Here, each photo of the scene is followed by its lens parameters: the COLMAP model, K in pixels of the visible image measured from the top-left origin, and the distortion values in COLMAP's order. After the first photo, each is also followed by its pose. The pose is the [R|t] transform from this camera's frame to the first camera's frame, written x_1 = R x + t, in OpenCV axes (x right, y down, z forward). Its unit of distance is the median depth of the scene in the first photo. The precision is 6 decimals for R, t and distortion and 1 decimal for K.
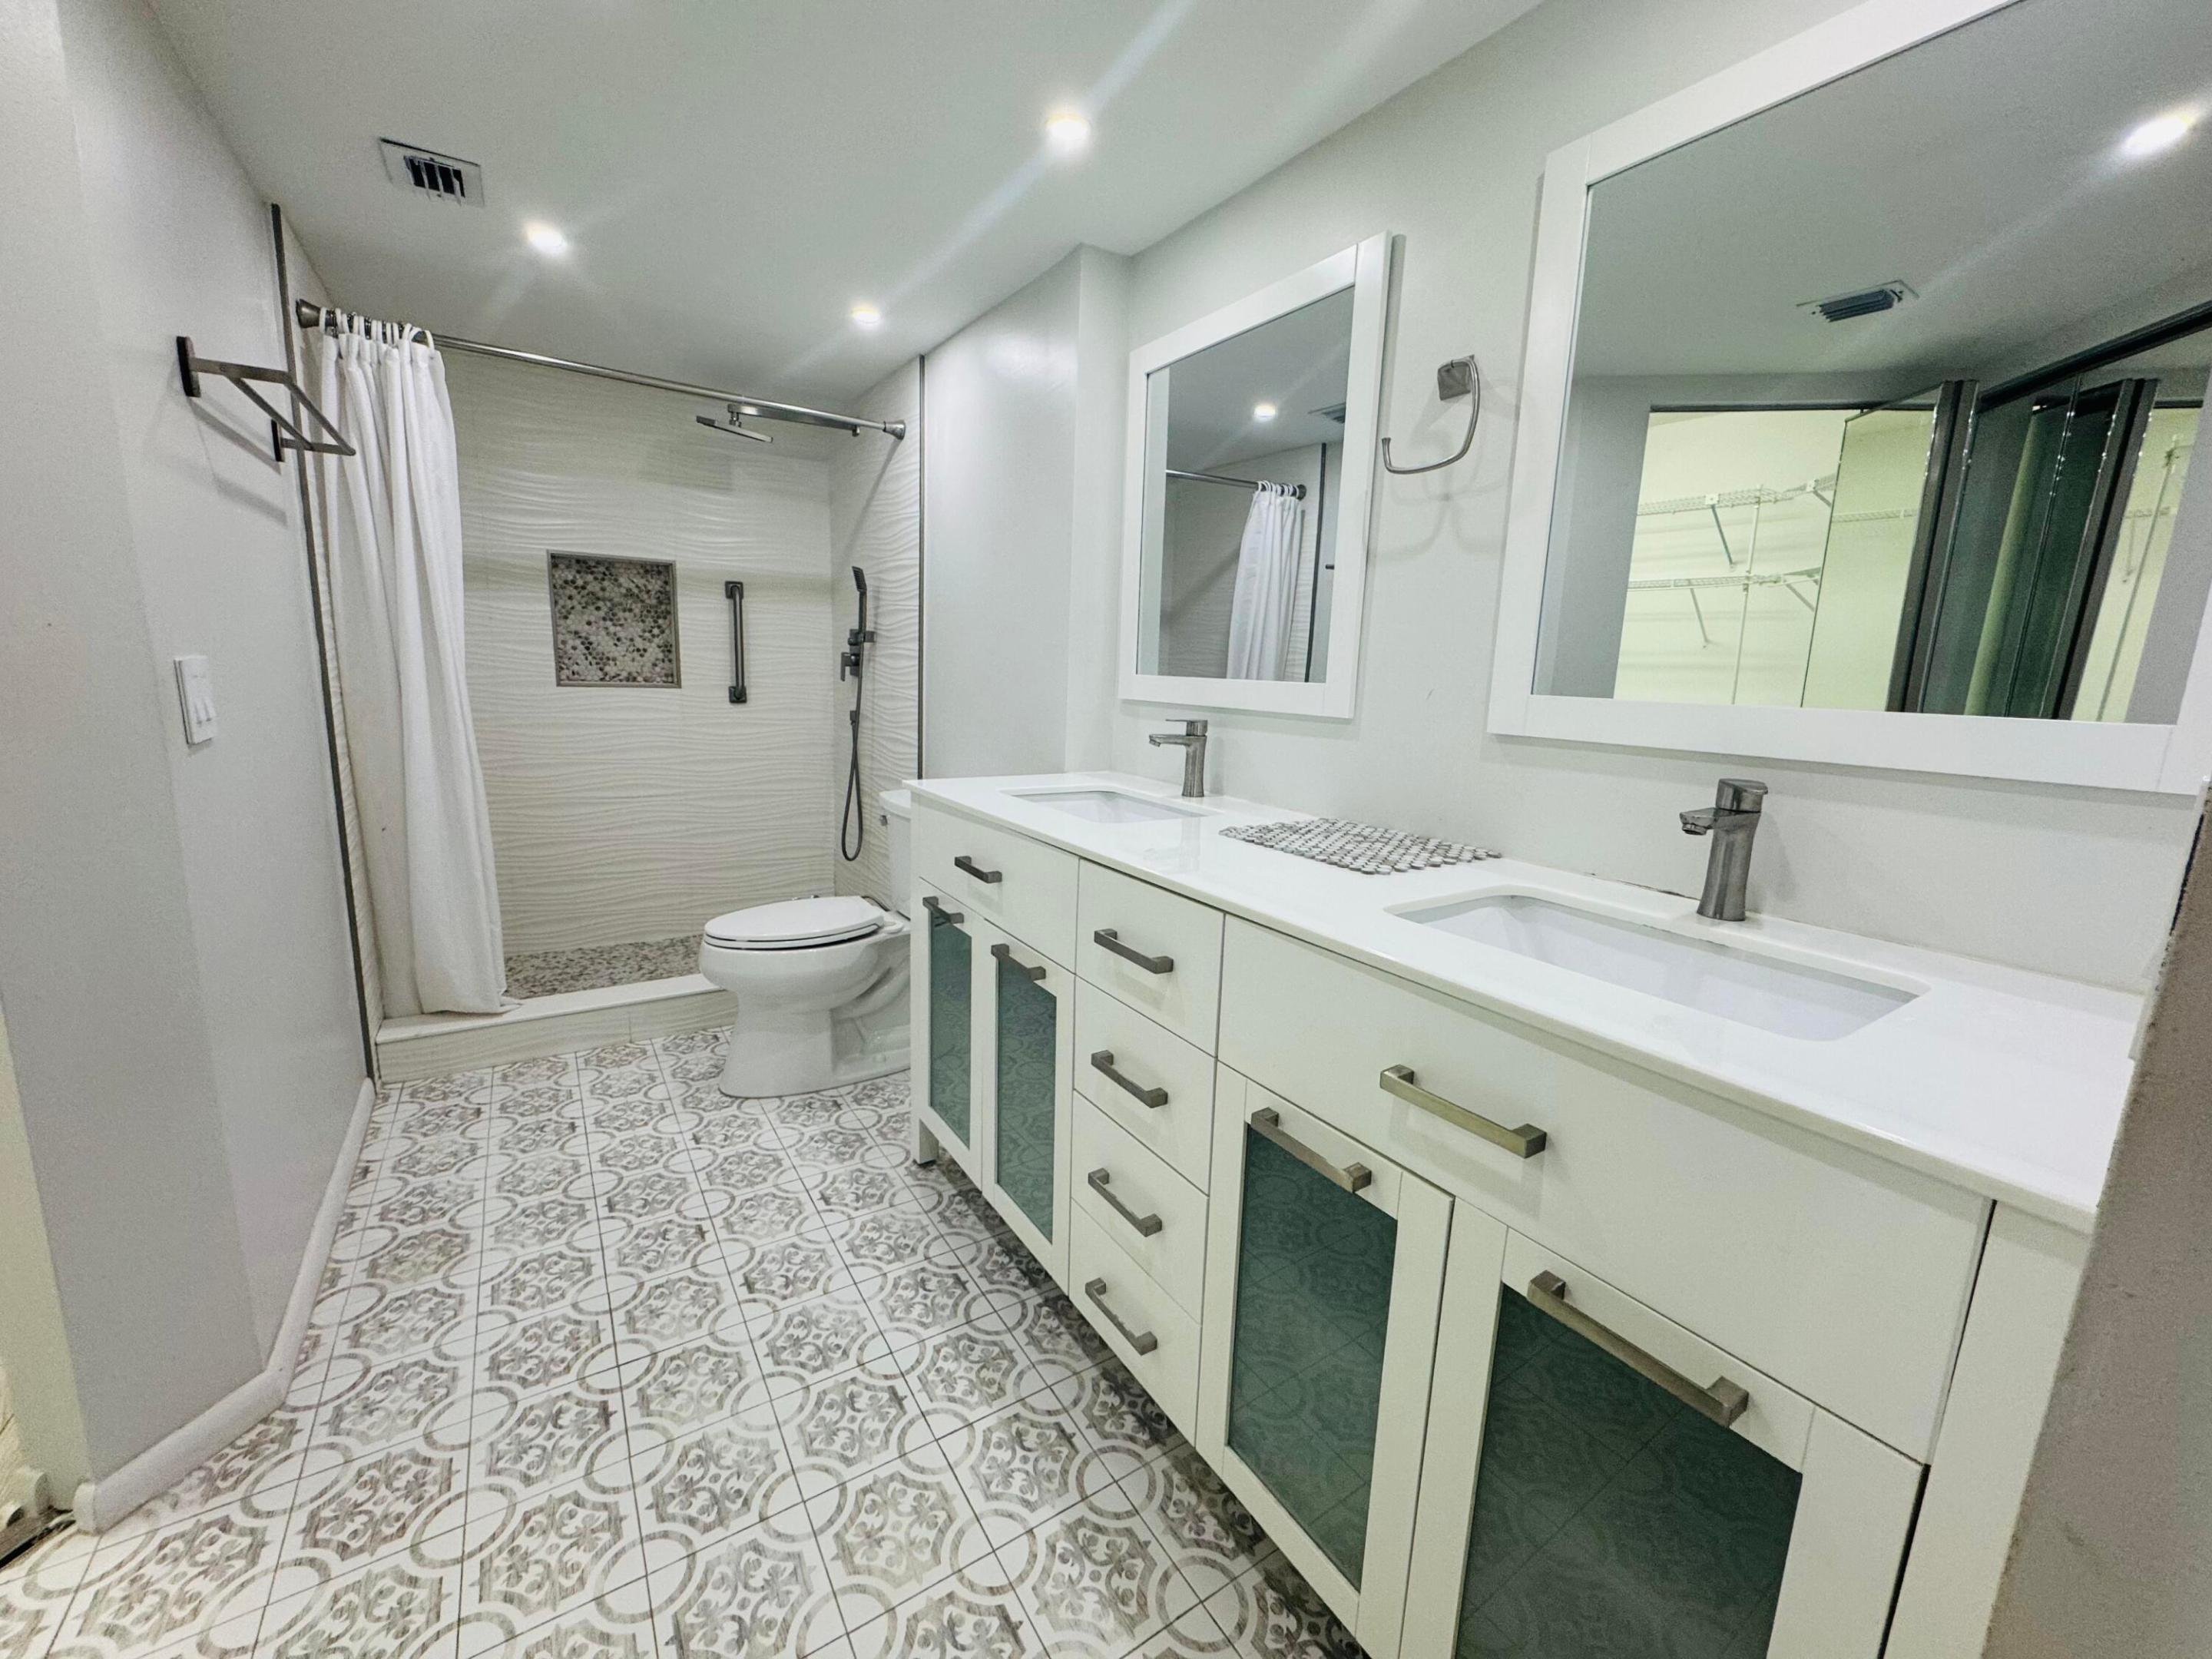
lens RADIAL K [[884.3, 0, 1103.7], [0, 884.3, 825.6], [0, 0, 1]] dist [0.000499, -0.000316]
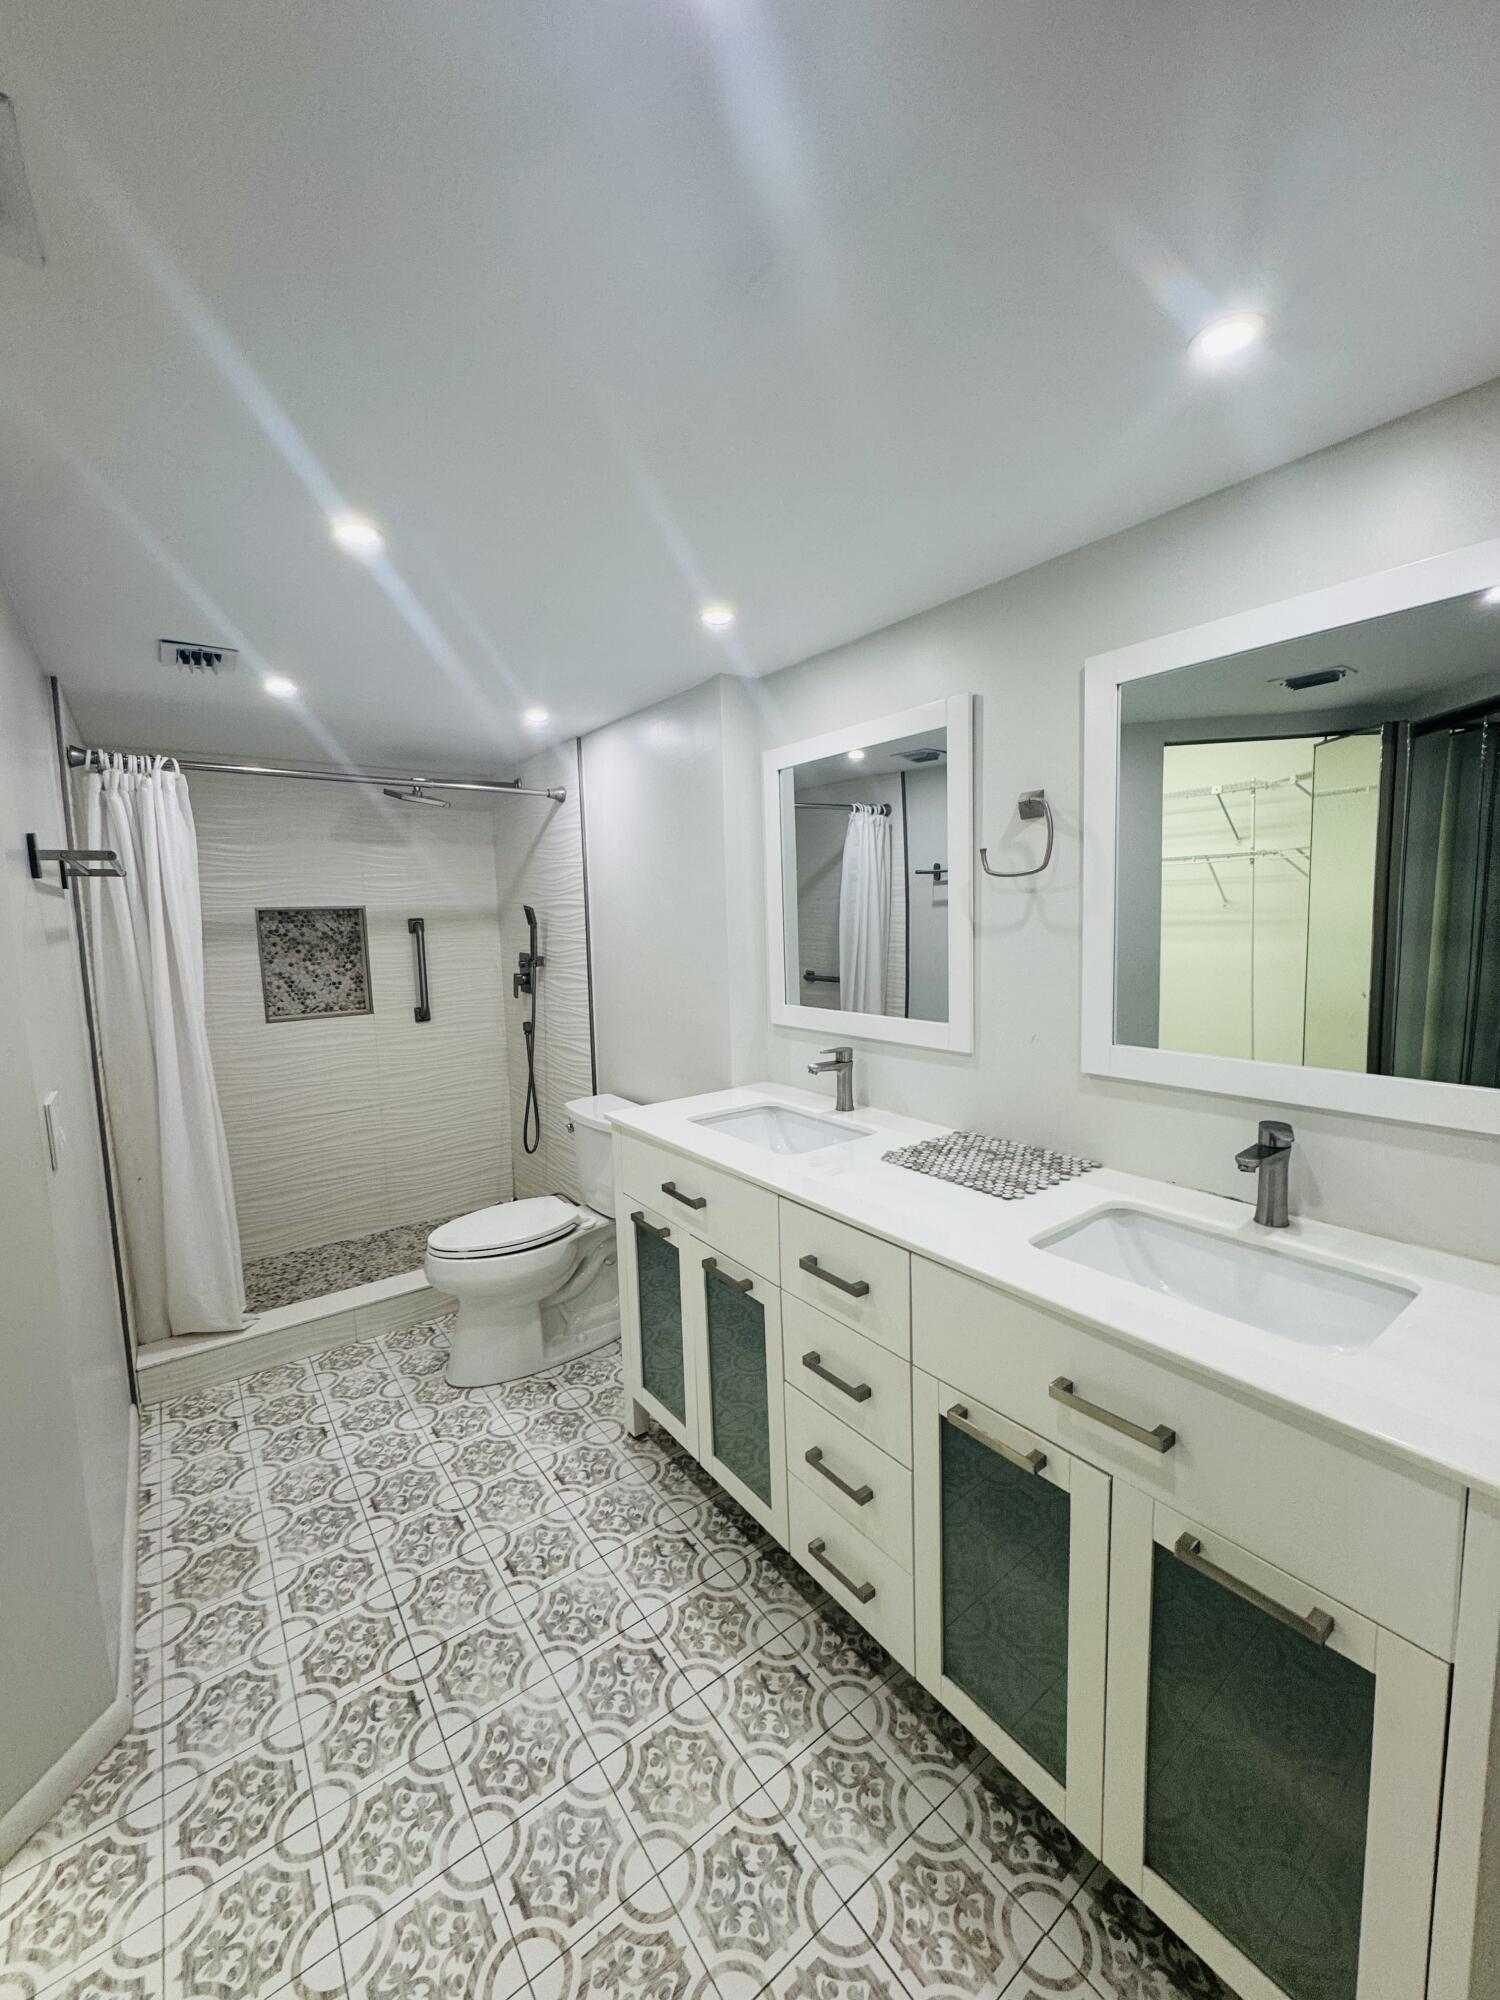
lens RADIAL K [[799.6, 0, 756.4], [0, 799.6, 1002.0], [0, 0, 1]] dist [0.000499, -0.000316]
pose [[0.995852, -0.069839, 0.058327, -0.101893], [0.073625, 0.995132, -0.065504, -0.160046], [-0.053468, 0.069526, 0.996146, -0.151238]]
